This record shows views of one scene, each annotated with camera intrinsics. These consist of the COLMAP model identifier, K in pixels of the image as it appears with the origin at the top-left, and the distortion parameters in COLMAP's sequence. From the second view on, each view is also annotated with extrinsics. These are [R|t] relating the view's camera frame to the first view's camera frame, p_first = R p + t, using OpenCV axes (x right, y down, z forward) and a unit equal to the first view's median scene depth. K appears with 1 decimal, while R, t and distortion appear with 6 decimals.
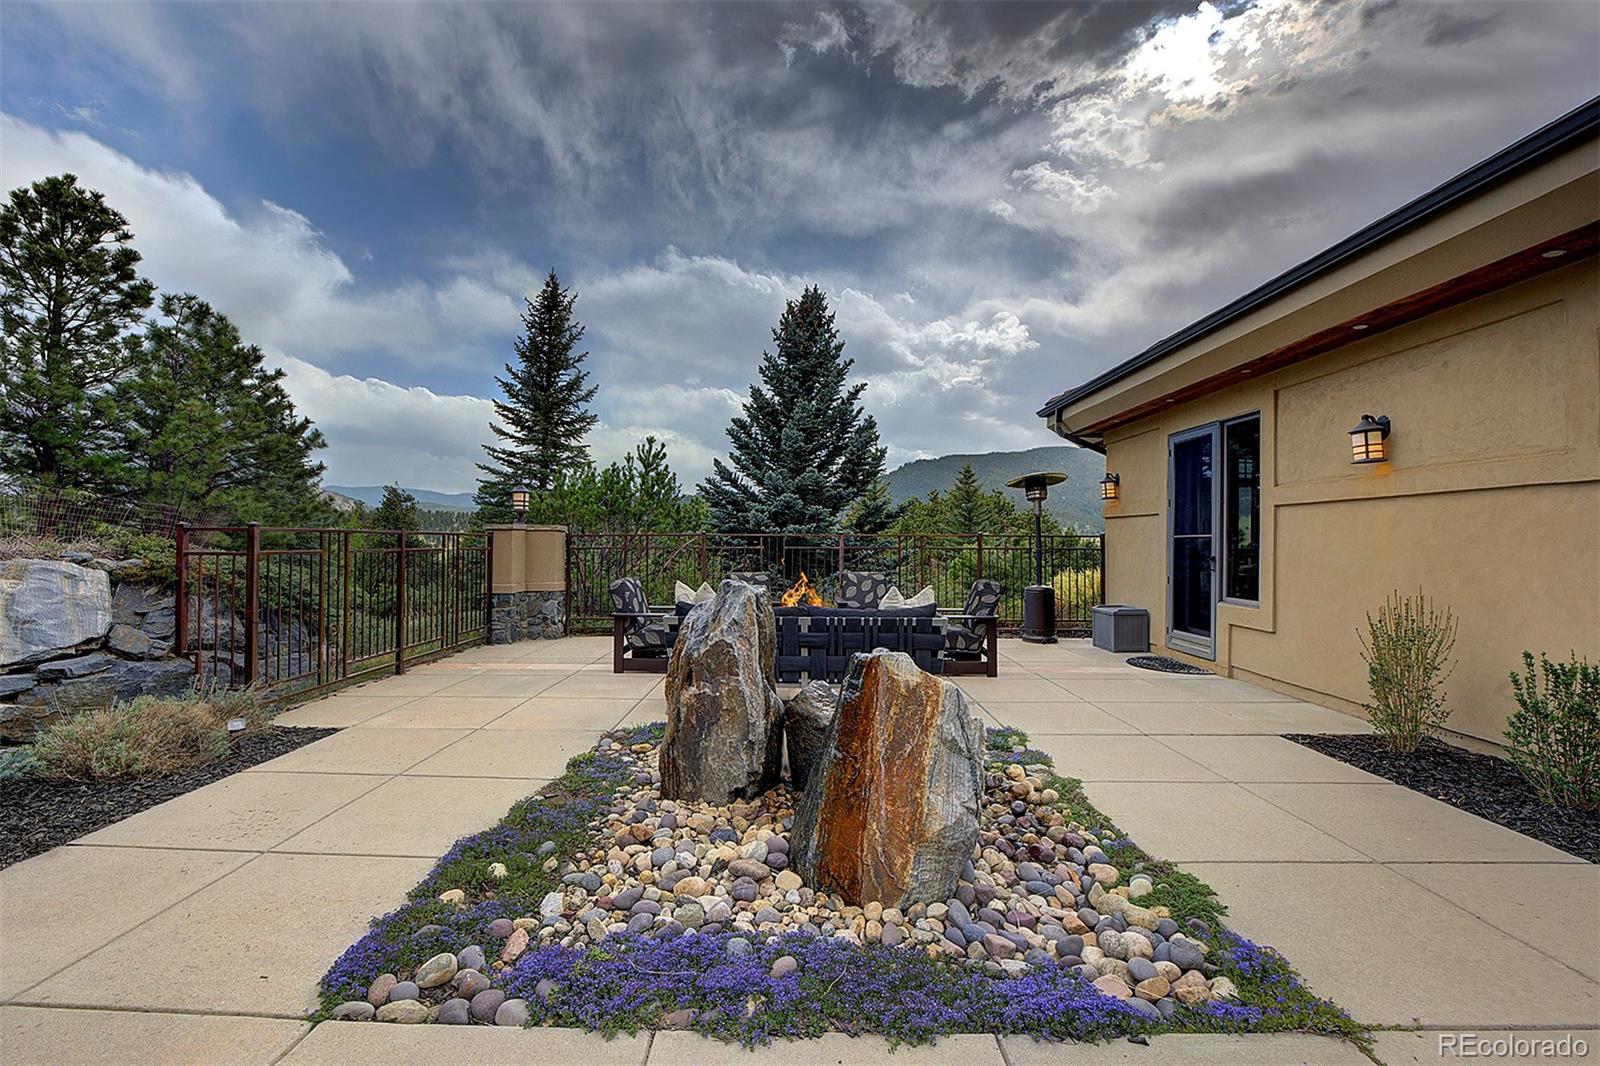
lens RADIAL K [[655.9, 0, 794.9], [0, 655.9, 535.1], [0, 0, 1]] dist [-0.016816, -0.000212]
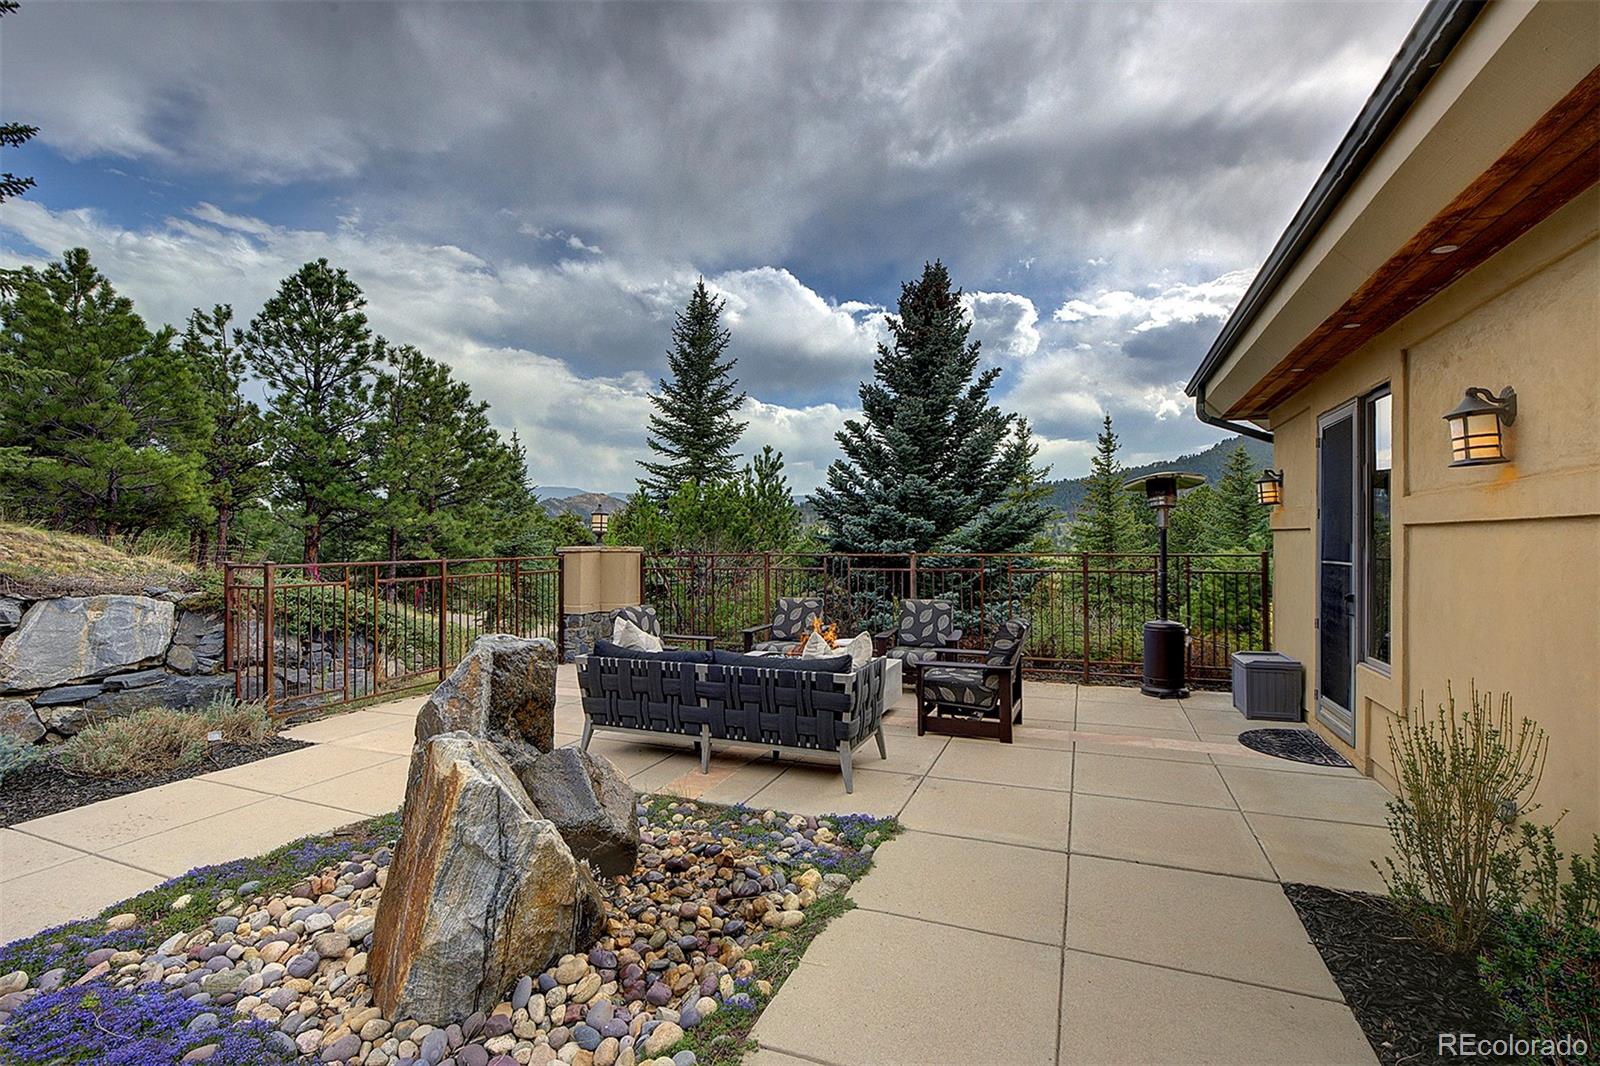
lens RADIAL K [[717.9, 0, 800.0], [0, 717.9, 533.0], [0, 0, 1]] dist [-0.009495, 0.000394]
pose [[0.932669, -0.014160, -0.360456, 0.491815], [0.013743, 0.999899, -0.003719, -0.049478], [0.360472, -0.001485, 0.932769, 0.122784]]
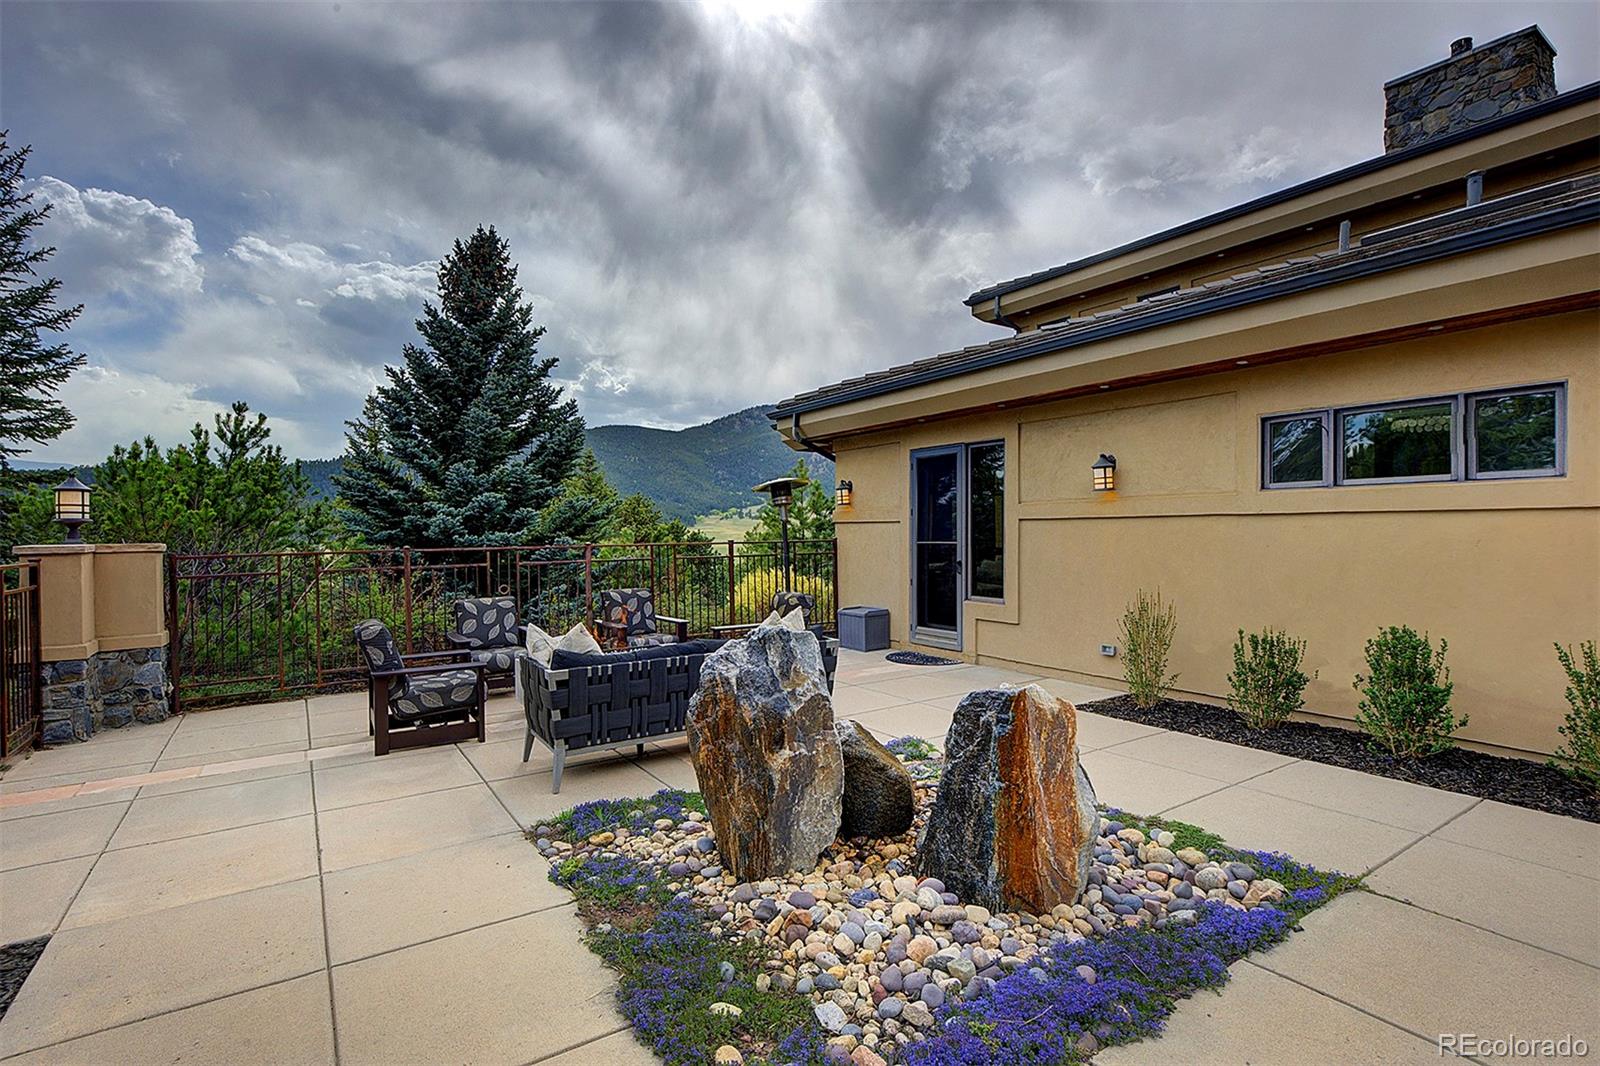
lens RADIAL K [[754.1, 0, 800.7], [0, 754.1, 538.1], [0, 0, 1]] dist [-0.011353, -0.000031]
pose [[0.824643, -0.020675, 0.565275, -0.451960], [0.010052, 0.999710, 0.021901, -0.052281], [-0.565564, -0.012378, 0.824612, 0.082963]]
